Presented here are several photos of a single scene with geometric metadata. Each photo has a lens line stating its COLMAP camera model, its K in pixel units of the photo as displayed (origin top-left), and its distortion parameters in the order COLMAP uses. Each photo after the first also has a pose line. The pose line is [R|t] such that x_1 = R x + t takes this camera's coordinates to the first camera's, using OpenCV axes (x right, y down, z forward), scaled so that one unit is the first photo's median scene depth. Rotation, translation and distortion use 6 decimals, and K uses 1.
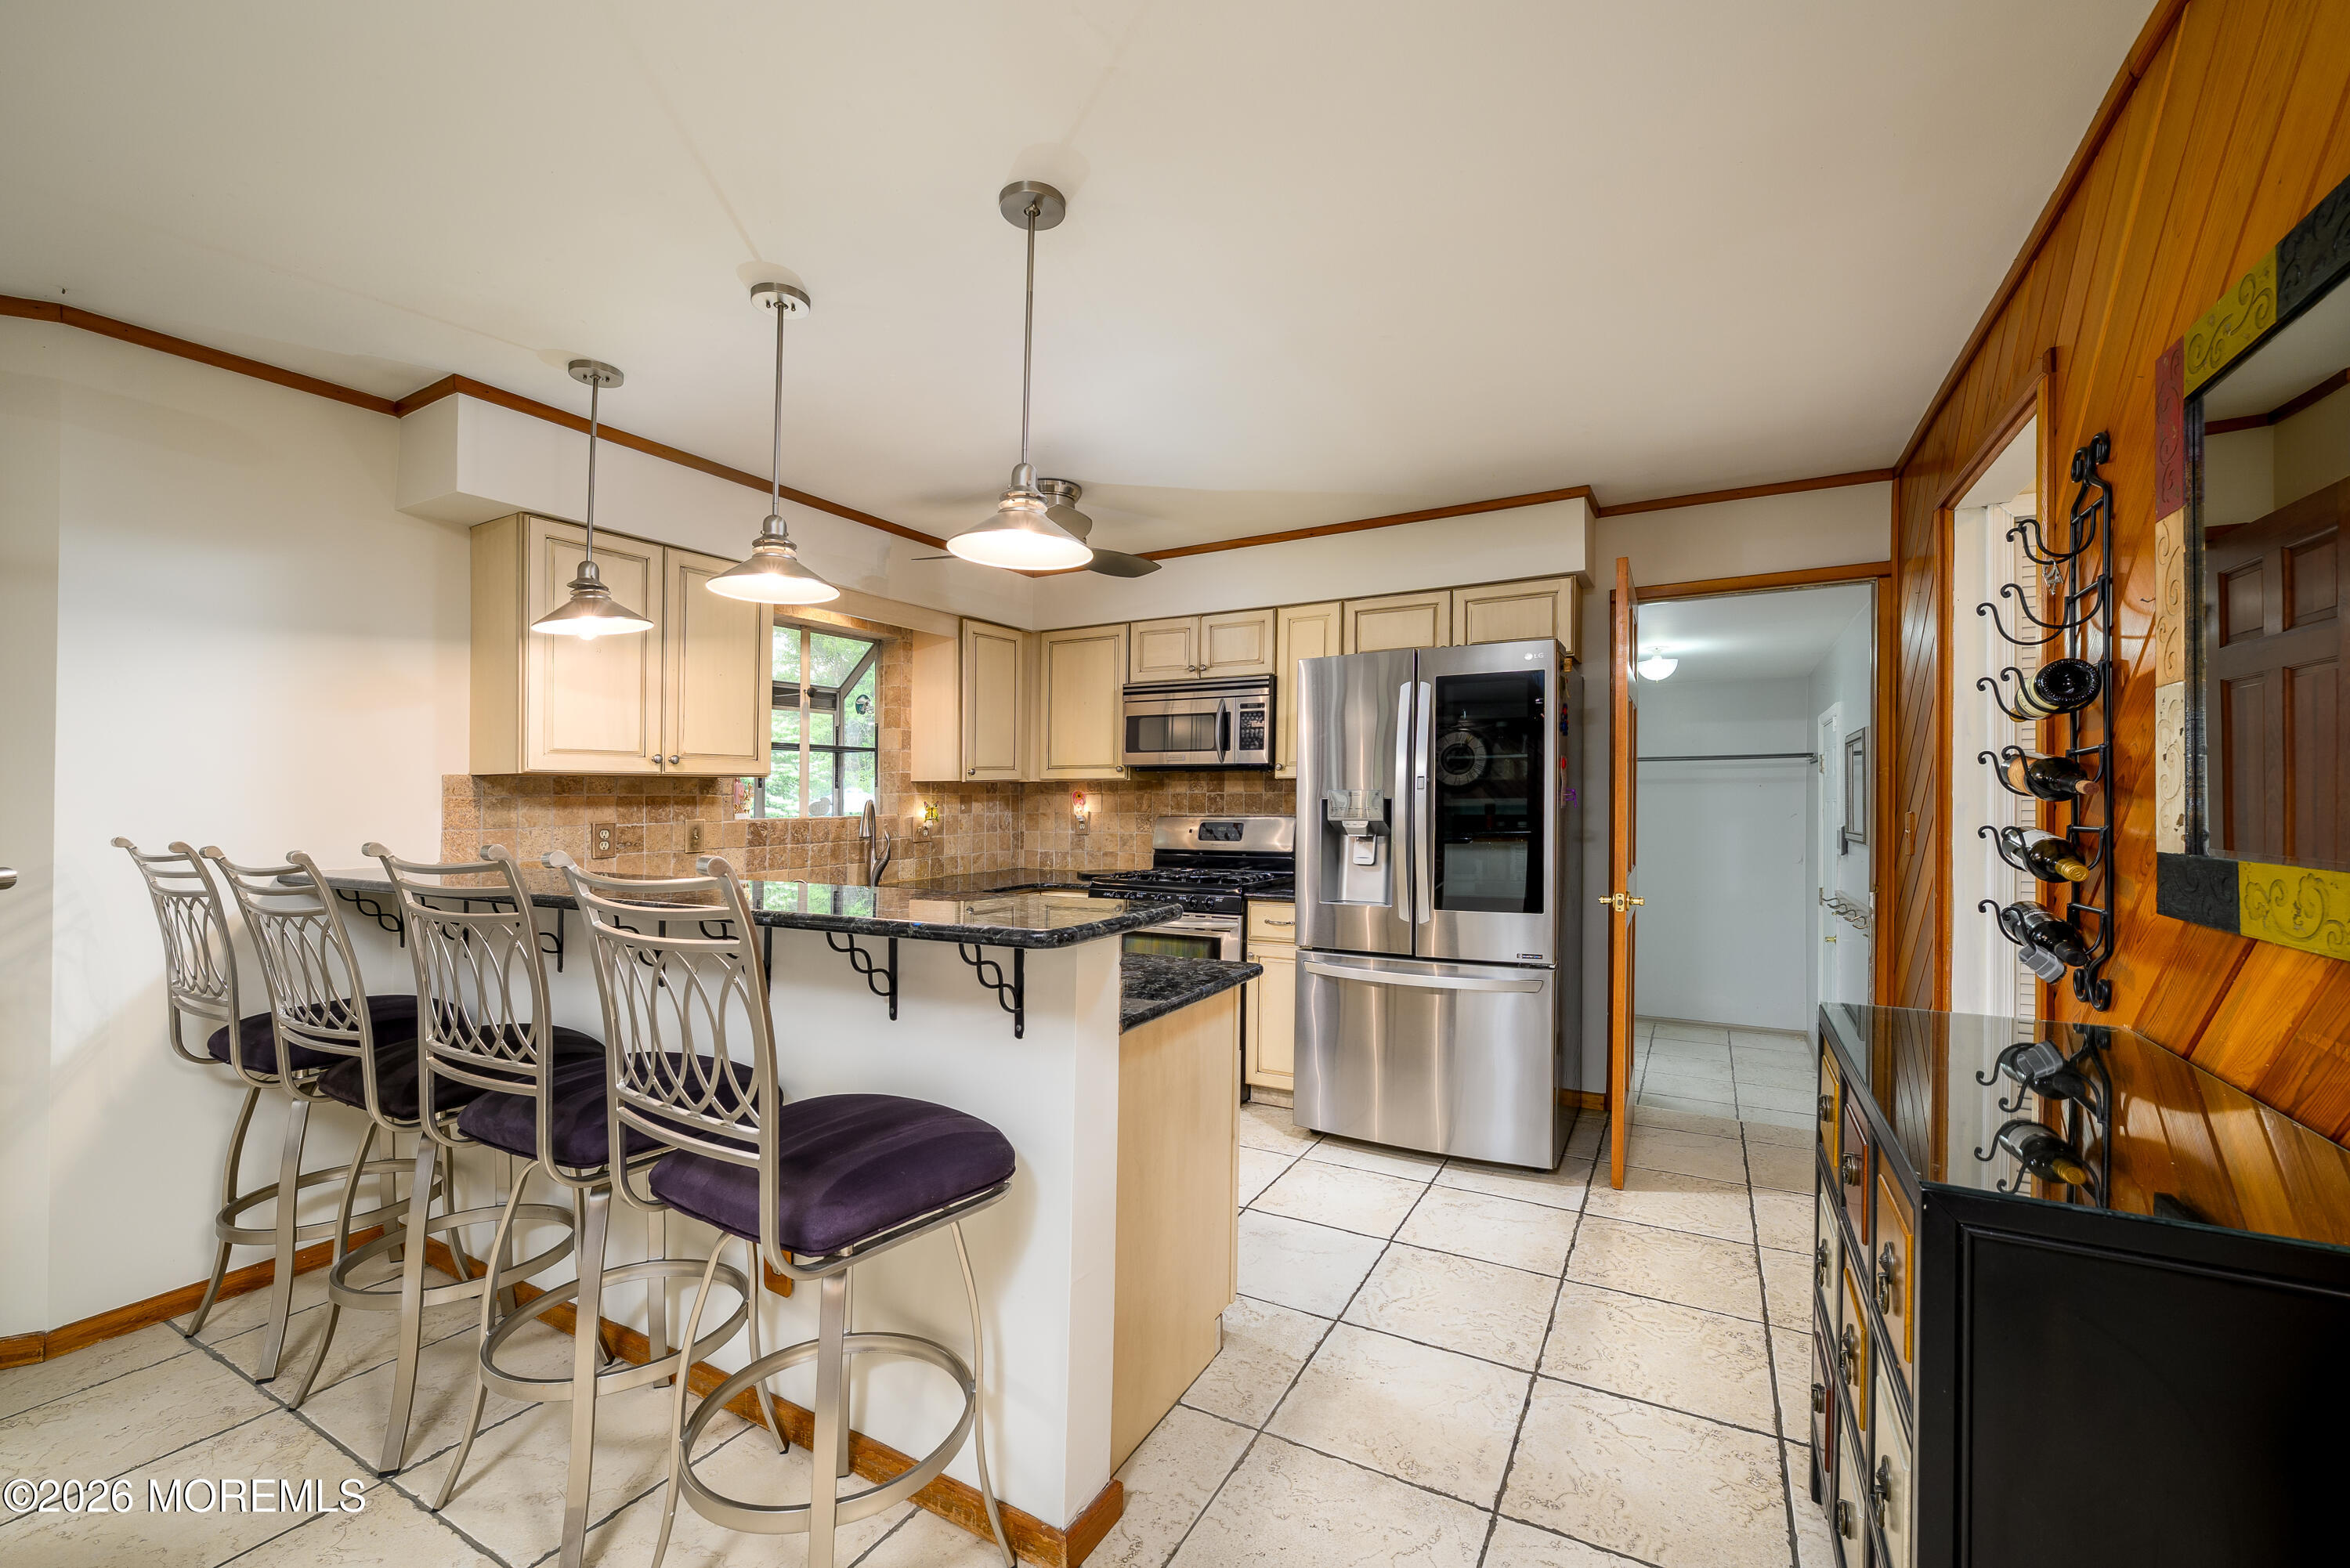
lens RADIAL K [[955.0, 0, 1169.7], [0, 955.0, 791.1], [0, 0, 1]] dist [0.002678, -0.000903]
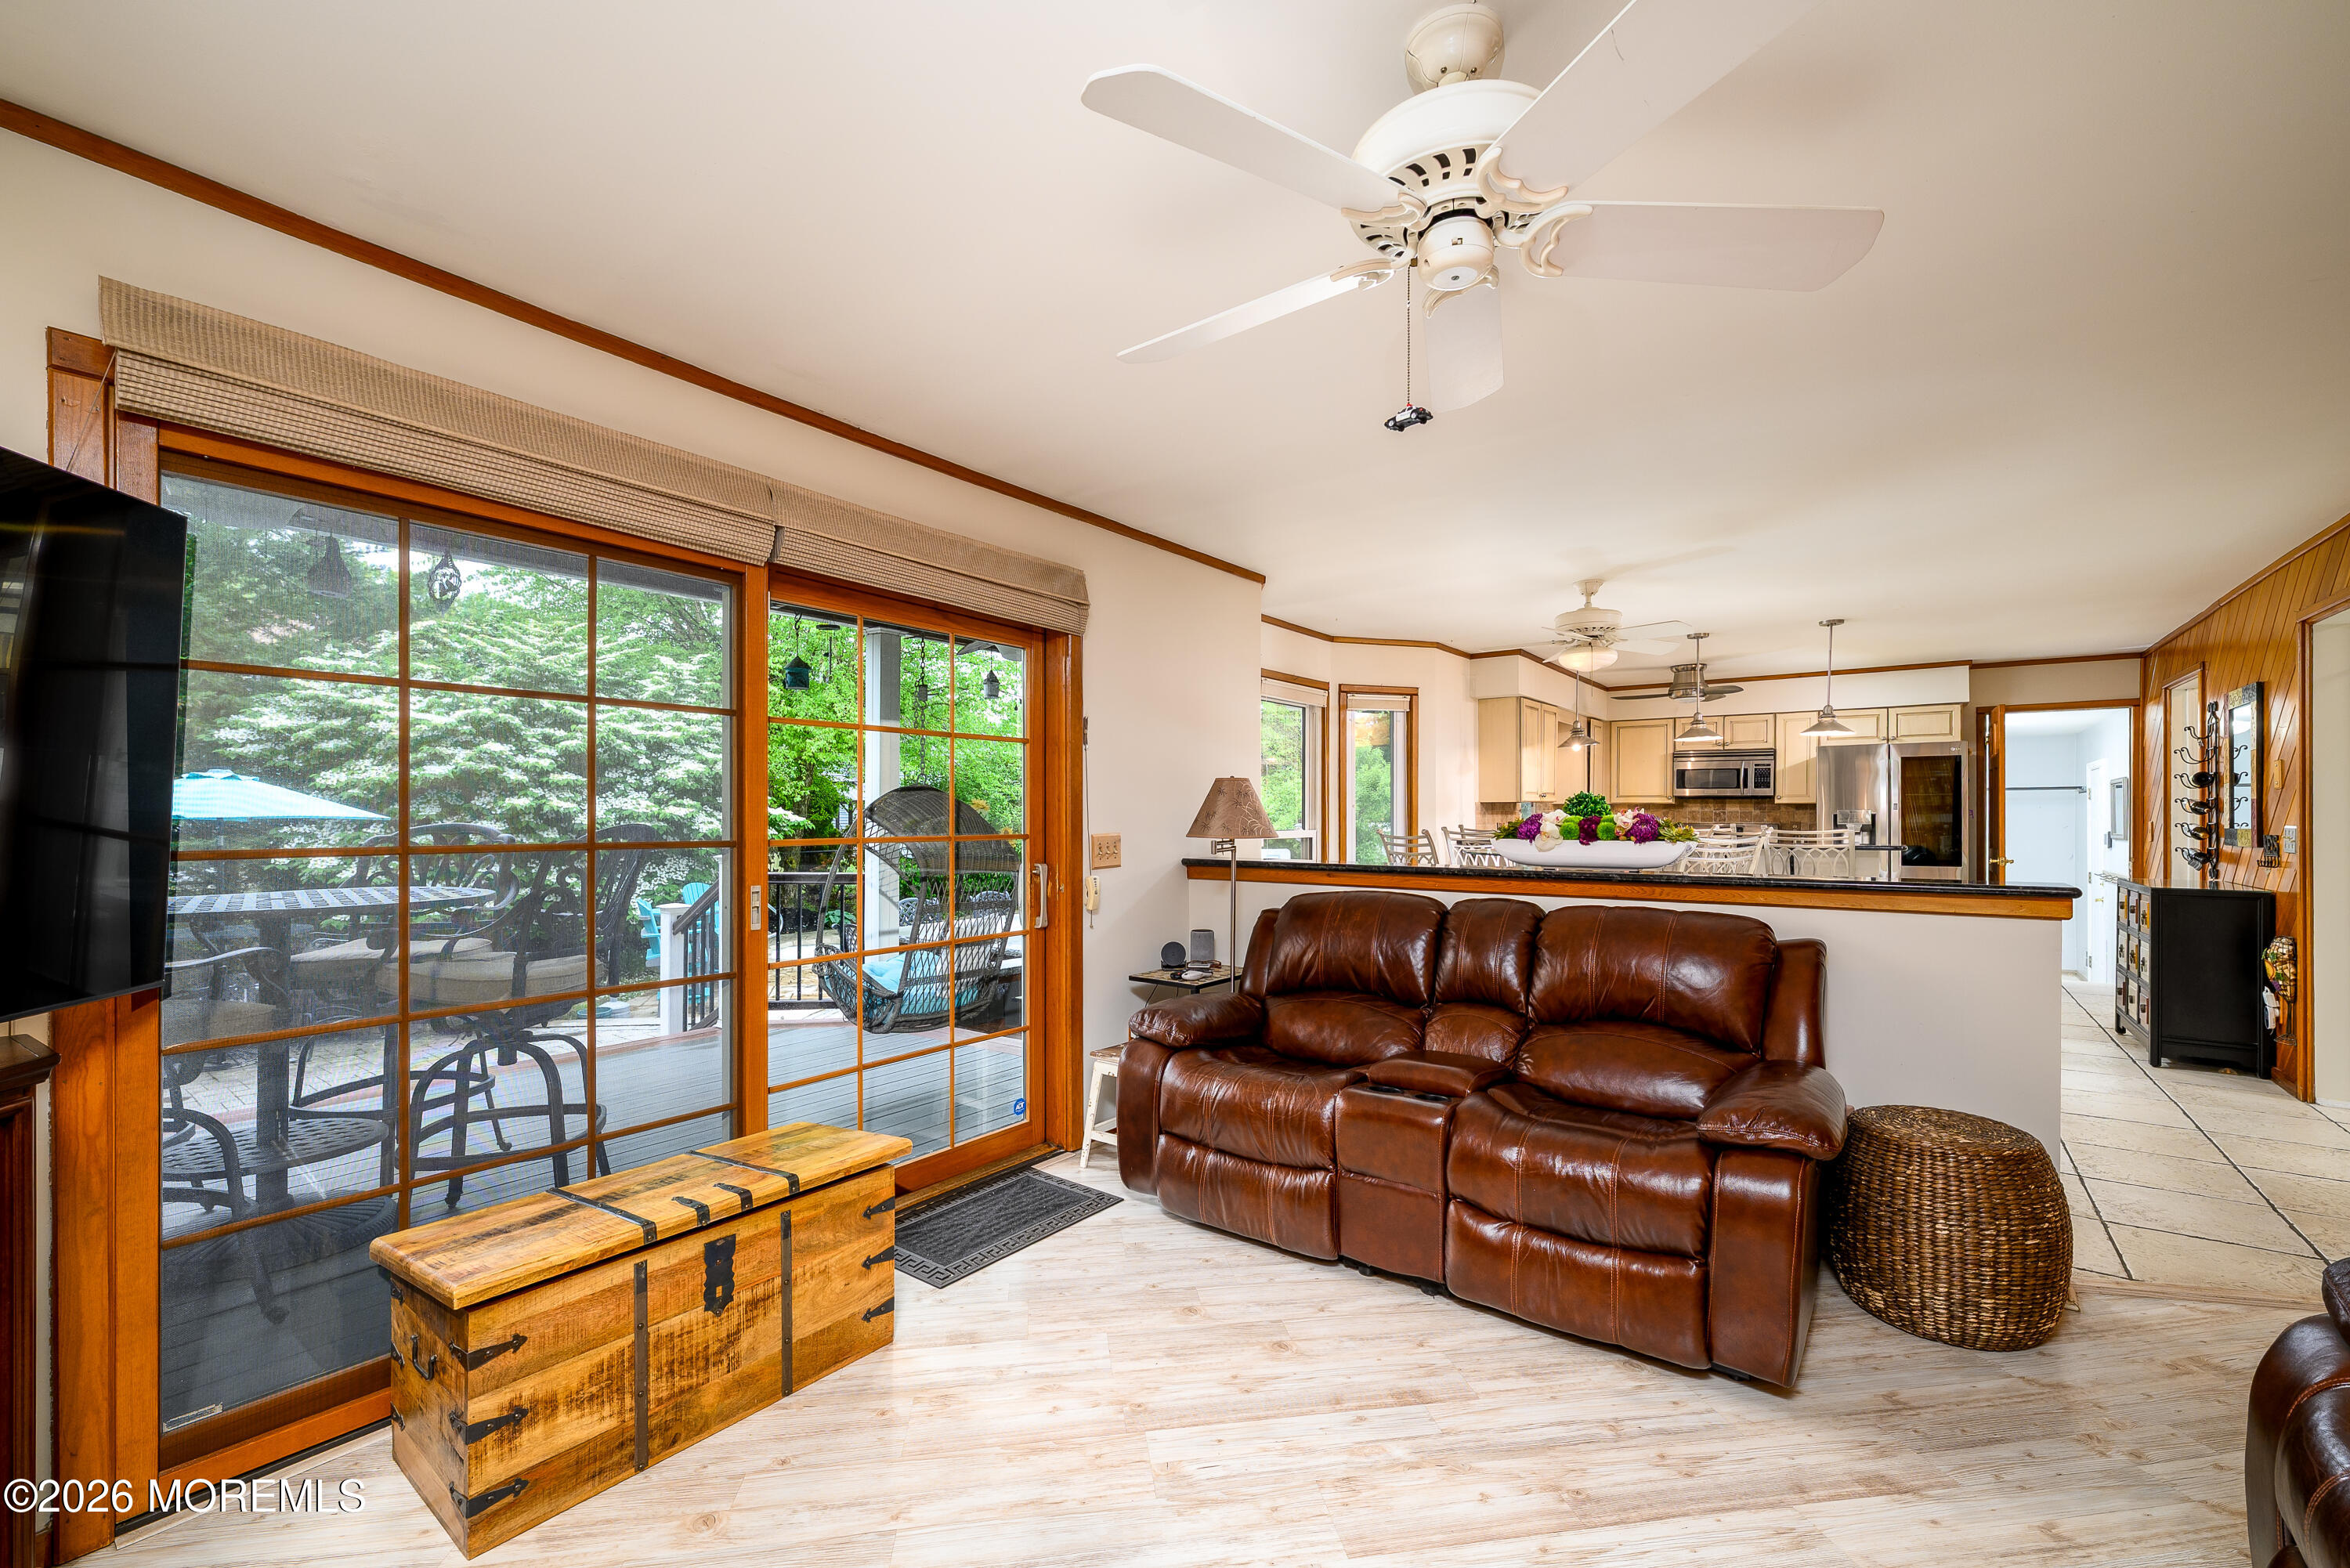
lens RADIAL K [[955.0, 0, 1167.5], [0, 955.0, 804.2], [0, 0, 1]] dist [0.002678, -0.000903]
pose [[0.990135, 0.004001, -0.140061, -0.928986], [-0.004497, 0.999985, -0.003222, -0.000115], [0.140046, 0.003820, 0.990138, -1.200821]]
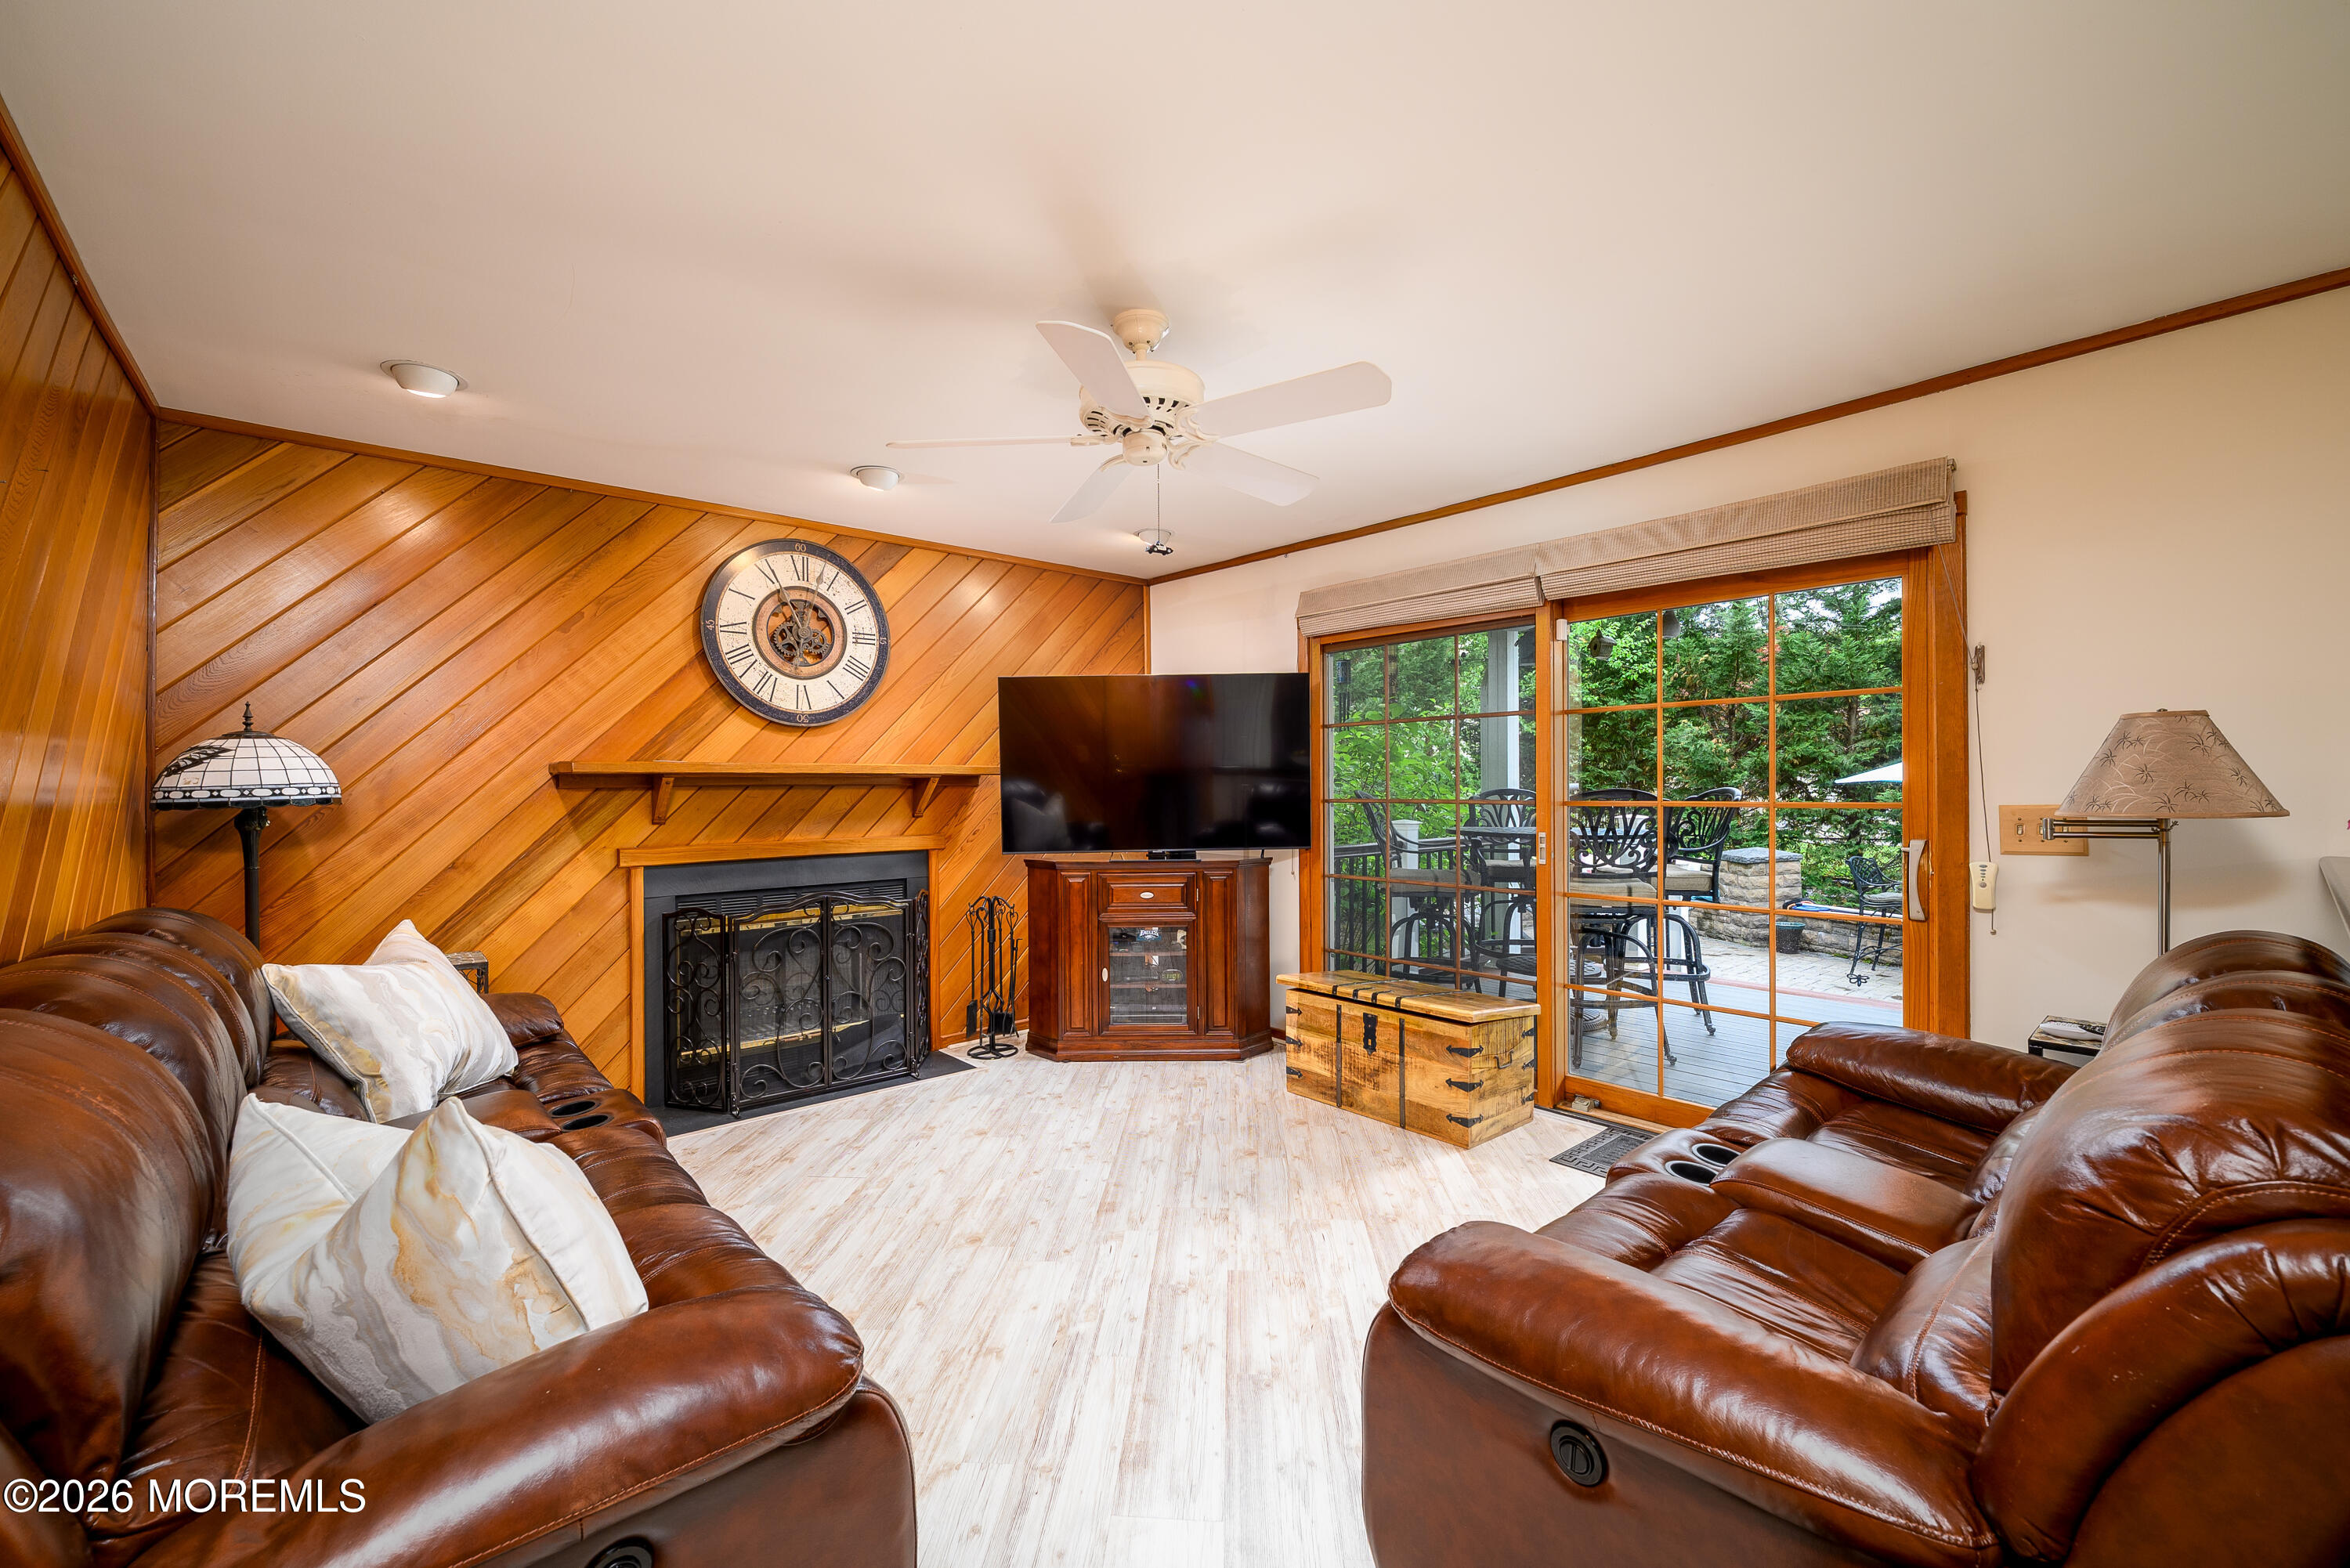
lens RADIAL K [[955.0, 0, 1209.4], [0, 955.0, 783.1], [0, 0, 1]] dist [0.002678, -0.000903]
pose [[-0.324007, 0.004600, -0.946044, -0.251668], [0.017204, 0.999851, -0.001031, 0.001663], [0.945898, -0.016610, -0.324038, -0.526499]]
